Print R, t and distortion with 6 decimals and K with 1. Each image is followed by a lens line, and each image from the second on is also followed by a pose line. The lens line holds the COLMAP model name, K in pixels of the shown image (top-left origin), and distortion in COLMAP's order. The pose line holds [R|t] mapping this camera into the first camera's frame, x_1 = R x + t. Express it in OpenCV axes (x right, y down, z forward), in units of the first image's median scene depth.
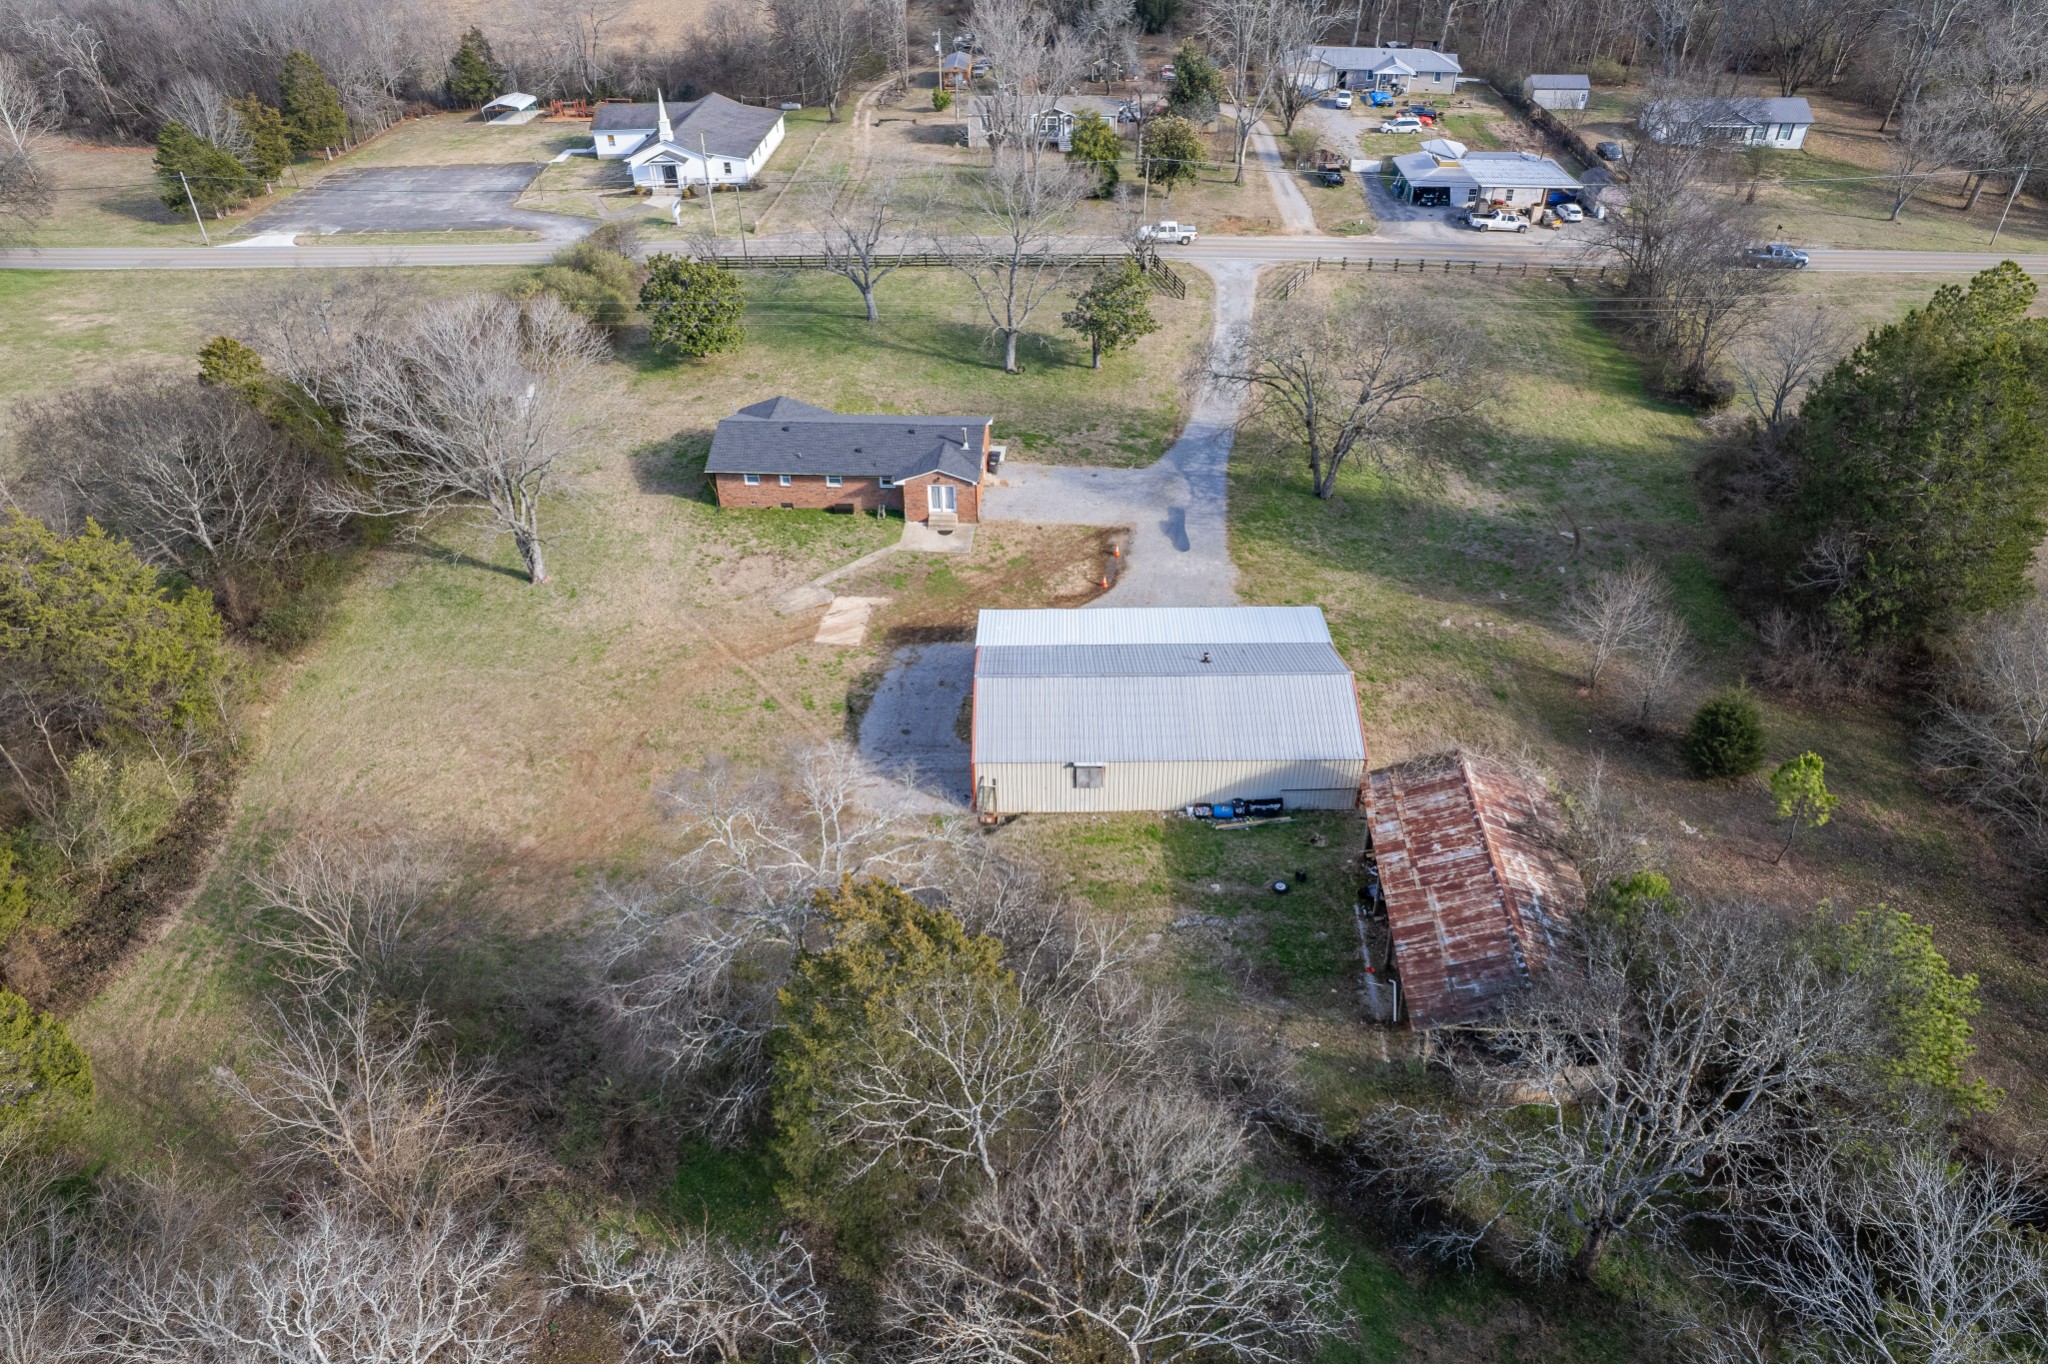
lens RADIAL K [[1285.2, 0, 1024.0], [0, 1285.2, 682.0], [0, 0, 1]] dist [-0.043591, -0.000459]
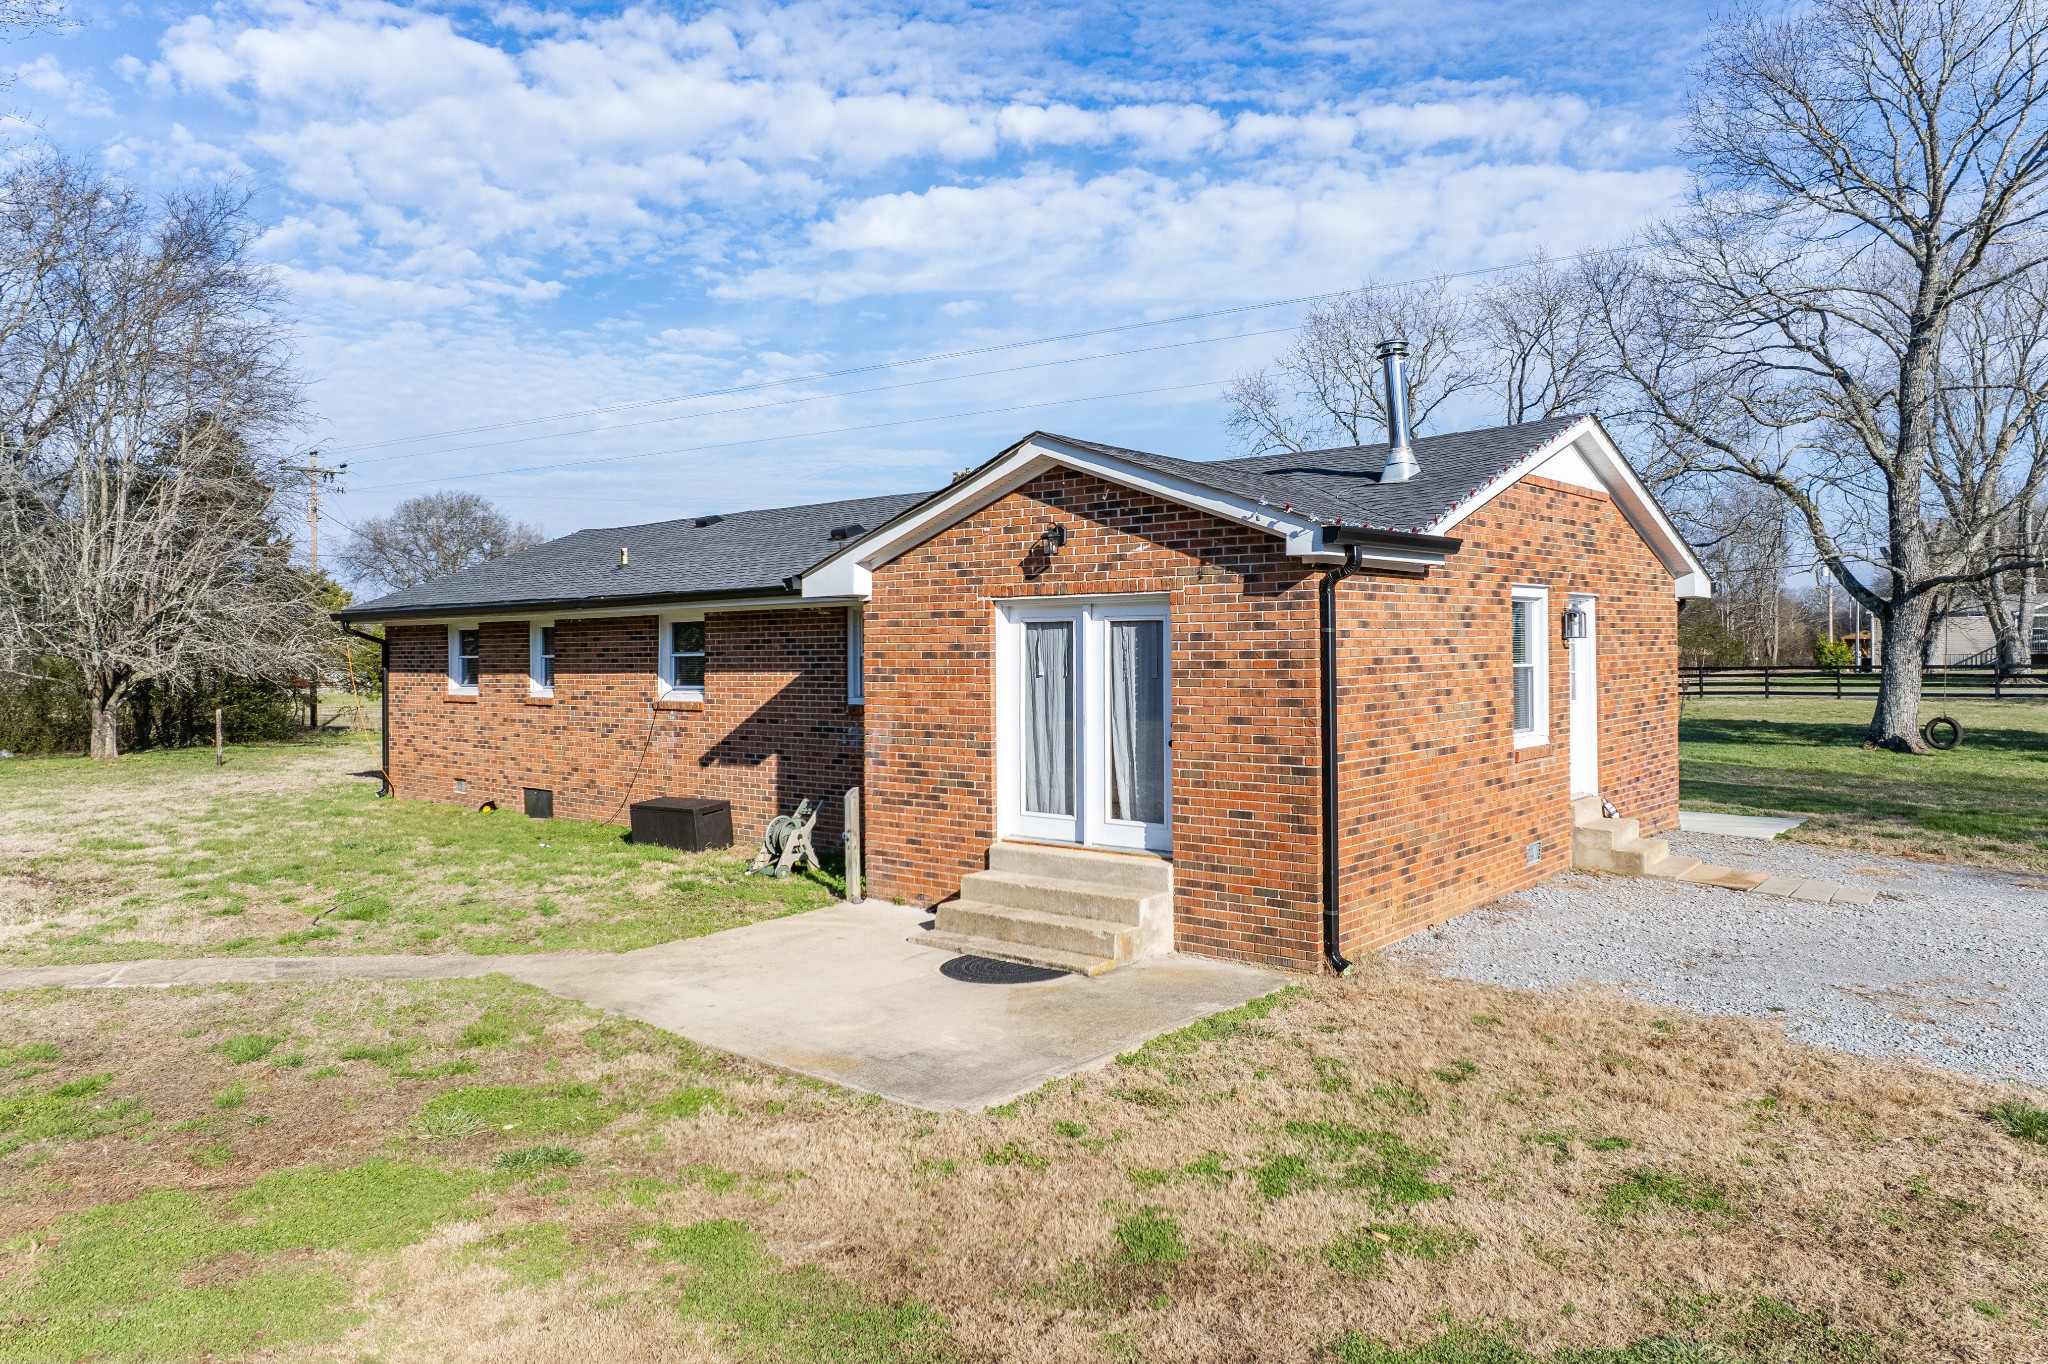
lens RADIAL K [[1445.1, 0, 1024.0], [0, 1445.1, 682.0], [0, 0, 1]] dist [-0.007421, -0.001590]
pose [[0.793776, 0.018718, -0.607922, 0.017388], [-0.359330, 0.820870, -0.443909, -0.080773], [0.490715, 0.570809, 0.658313, 0.894020]]
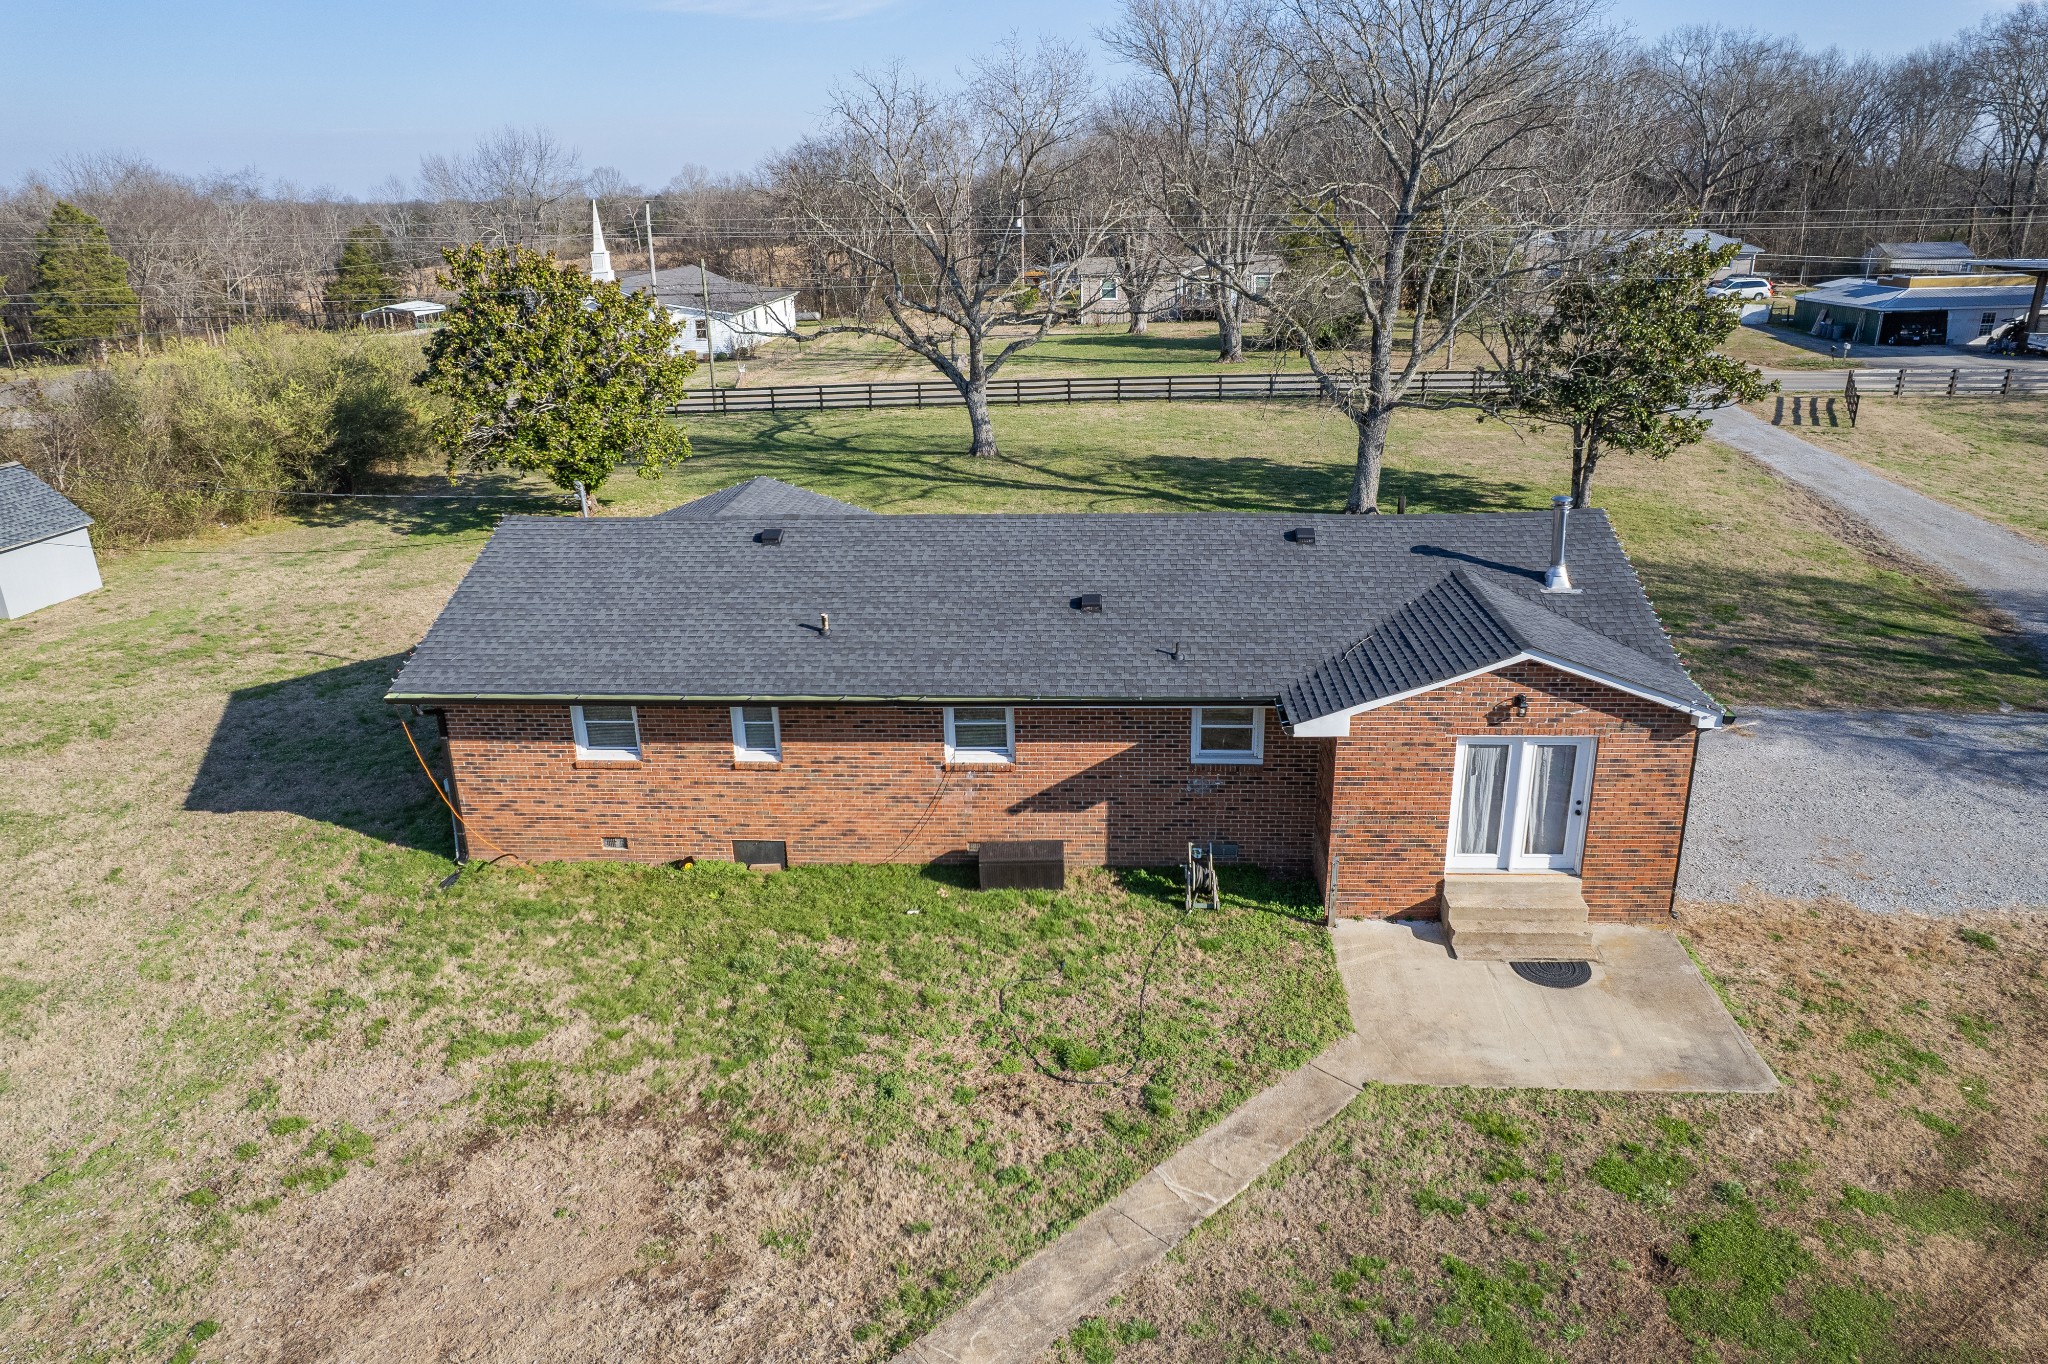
lens RADIAL K [[1369.2, 0, 1076.5], [0, 1369.2, 718.9], [0, 0, 1]] dist [-0.048625, -0.001538]
pose [[0.999537, -0.009332, 0.028951, -0.139466], [0.016436, 0.966566, -0.255892, -0.100614], [-0.025595, 0.256250, 0.966272, 0.779944]]
